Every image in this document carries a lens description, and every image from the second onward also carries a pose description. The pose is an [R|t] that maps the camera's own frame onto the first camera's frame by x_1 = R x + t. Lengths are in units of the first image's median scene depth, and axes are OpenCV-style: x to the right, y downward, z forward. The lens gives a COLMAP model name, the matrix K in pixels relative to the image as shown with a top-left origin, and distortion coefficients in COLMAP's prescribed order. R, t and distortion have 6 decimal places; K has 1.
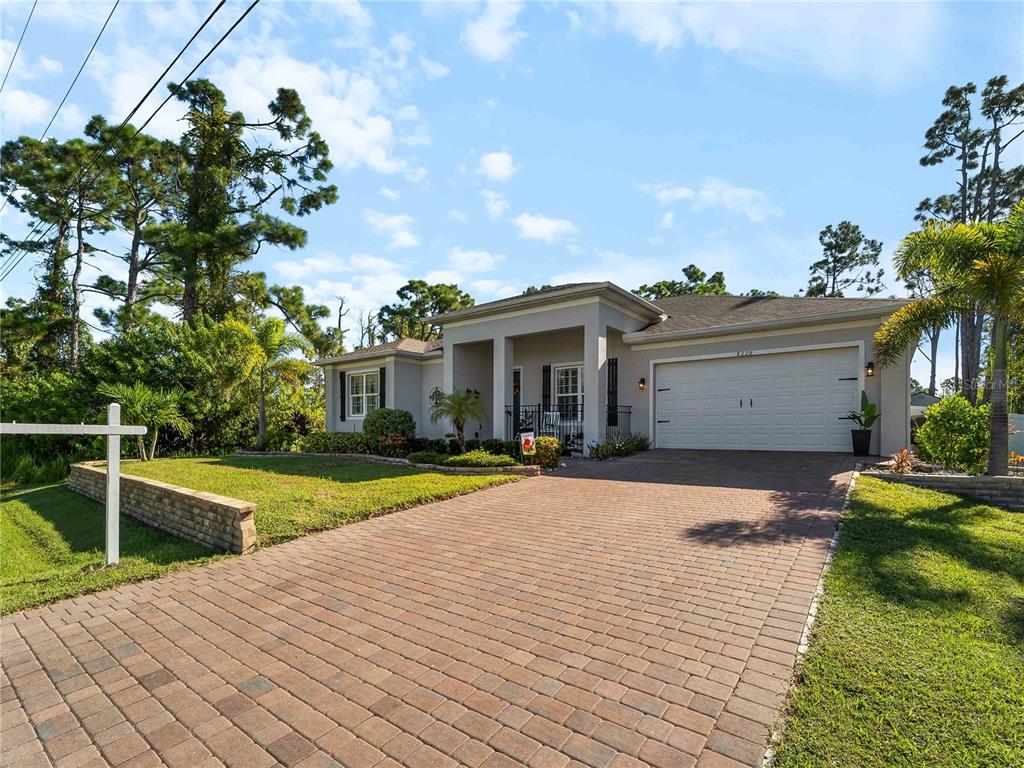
lens RADIAL K [[469.1, 0, 524.4], [0, 469.1, 414.1], [0, 0, 1]] dist [0.001123, -0.001496]
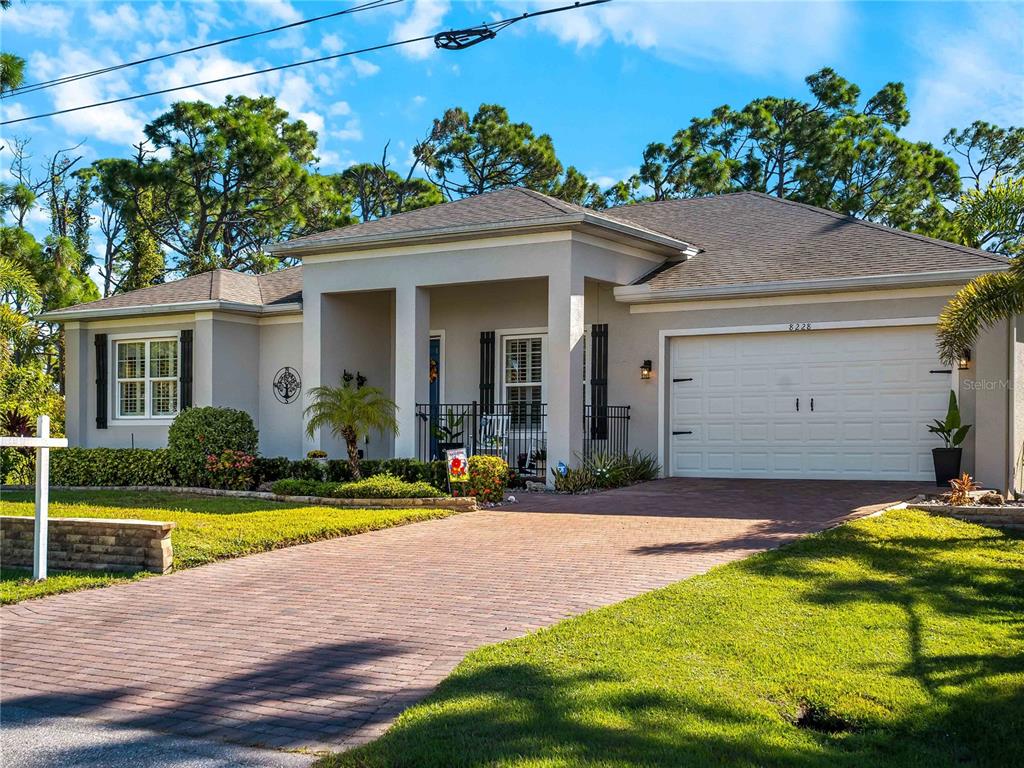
lens RADIAL K [[1291.9, 0, 507.8], [0, 1291.9, 387.3], [0, 0, 1]] dist [0.017268, 0.000000]
pose [[0.998052, 0.008134, 0.061855, -0.024242], [-0.007218, 0.999861, -0.015007, -0.014226], [-0.061968, 0.014531, 0.997972, -0.557077]]
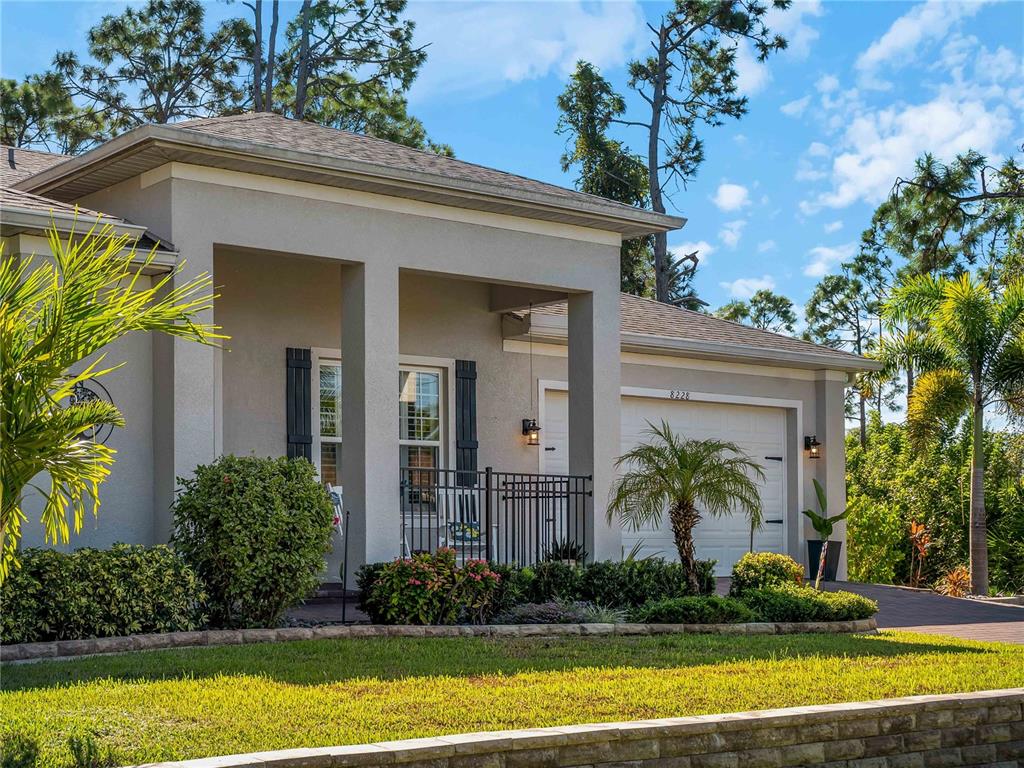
lens RADIAL K [[1671.7, 0, 501.1], [0, 1671.7, 383.0], [0, 0, 1]] dist [0.103954, 0.000000]
pose [[0.238887, 0.094524, 0.966436, -1.098445], [-0.029417, 0.995499, -0.090095, 0.026299], [-0.970602, -0.006907, 0.240592, 0.577550]]
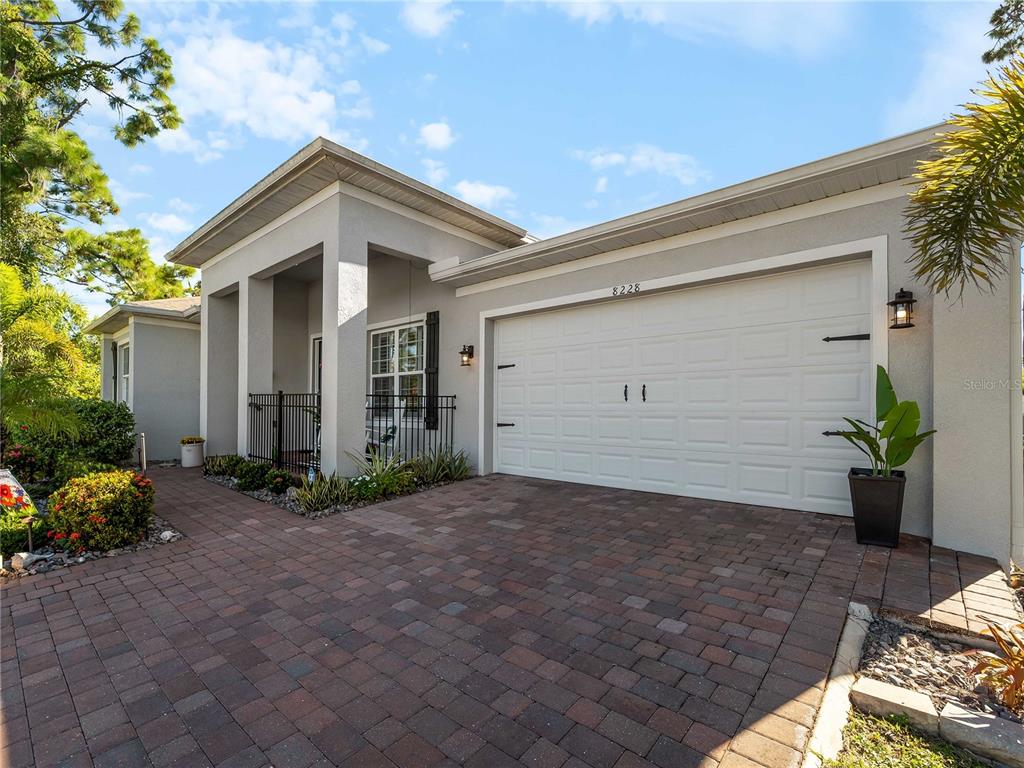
lens RADIAL K [[469.1, 0, 513.4], [0, 469.1, 386.1], [0, 0, 1]] dist [0.001123, -0.001496]
pose [[0.997116, 0.000873, -0.075883, 0.305178], [-0.002106, 0.999867, -0.016169, -0.017774], [0.075858, 0.016282, 0.996986, 0.404042]]
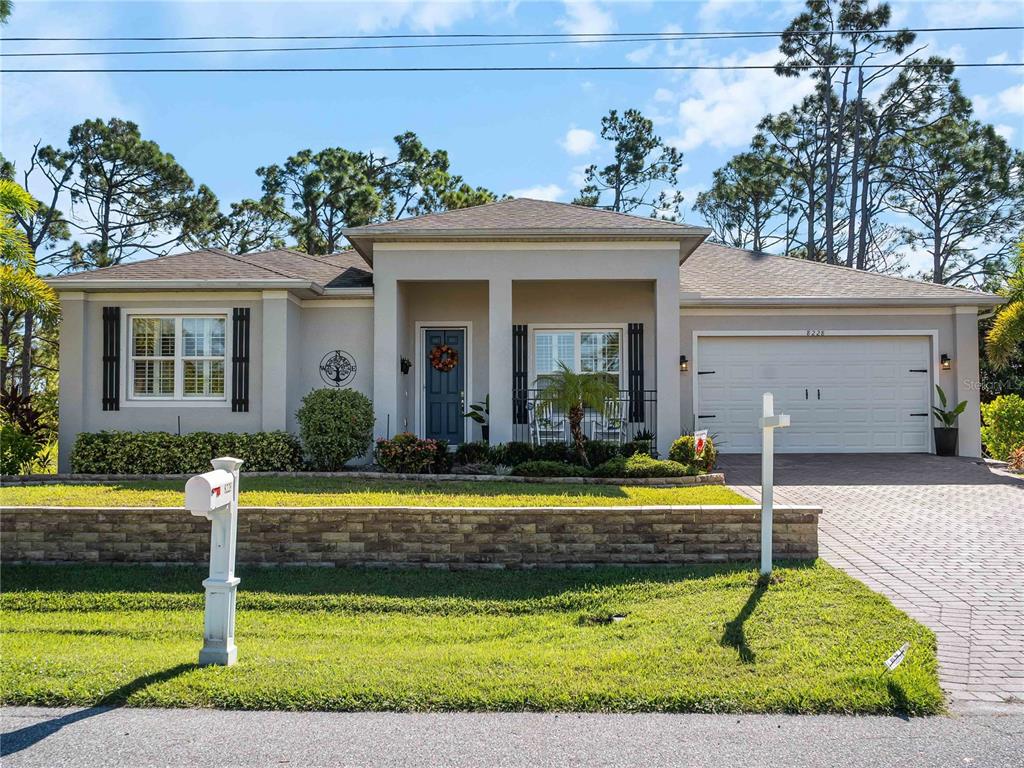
lens RADIAL K [[1015.9, 0, 486.5], [0, 1015.9, 355.6], [0, 0, 1]] dist [-0.011372, 0.000000]
pose [[0.825199, 0.042503, 0.563241, -0.762232], [-0.017989, 0.998637, -0.049004, 0.004097], [-0.564556, 0.030306, 0.824839, -0.091800]]
